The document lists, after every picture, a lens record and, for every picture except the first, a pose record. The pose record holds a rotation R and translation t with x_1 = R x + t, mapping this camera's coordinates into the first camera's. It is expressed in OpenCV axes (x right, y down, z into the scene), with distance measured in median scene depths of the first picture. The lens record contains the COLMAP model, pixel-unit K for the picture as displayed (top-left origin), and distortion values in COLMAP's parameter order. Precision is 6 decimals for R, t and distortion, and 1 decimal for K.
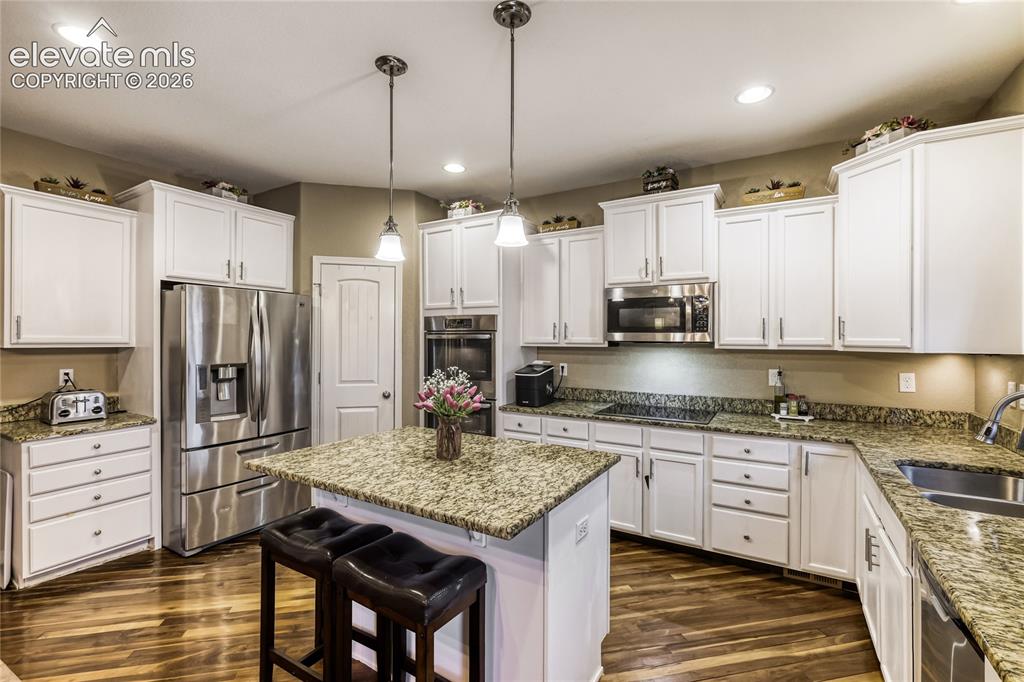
lens RADIAL K [[450.0, 0, 511.2], [0, 450.0, 340.7], [0, 0, 1]] dist [-0.002112, -0.000254]
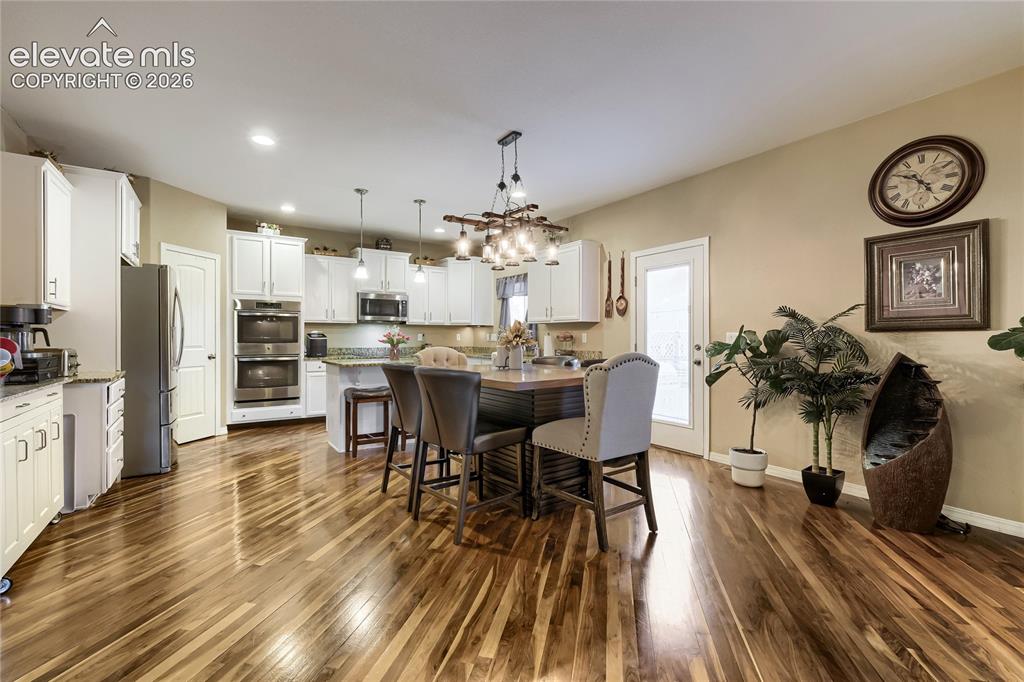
lens RADIAL K [[452.1, 0, 511.5], [0, 452.1, 338.7], [0, 0, 1]] dist [-0.001480, -0.000741]
pose [[0.420919, -0.006158, 0.907077, -1.254923], [0.000231, 0.999978, 0.006682, 0.067813], [-0.907098, -0.002603, 0.420911, -0.398540]]
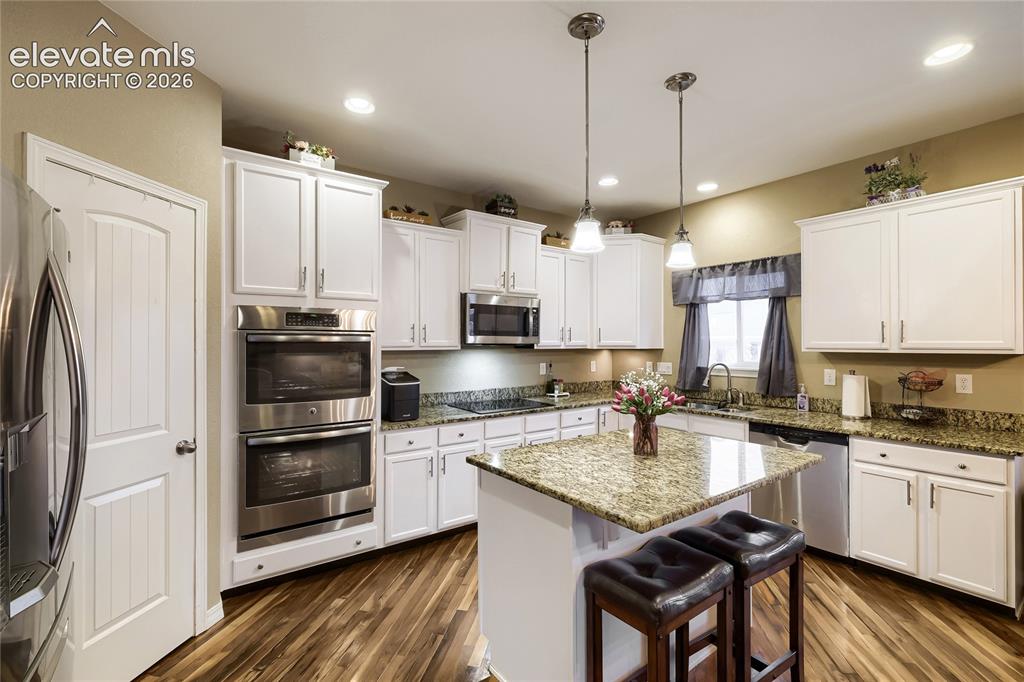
lens RADIAL K [[452.1, 0, 513.1], [0, 452.1, 341.4], [0, 0, 1]] dist [-0.001480, -0.000741]
pose [[0.383736, -0.001533, 0.923441, -0.704640], [0.003490, 0.999994, 0.000209, -0.004596], [-0.923436, 0.003143, 0.383739, 0.496662]]
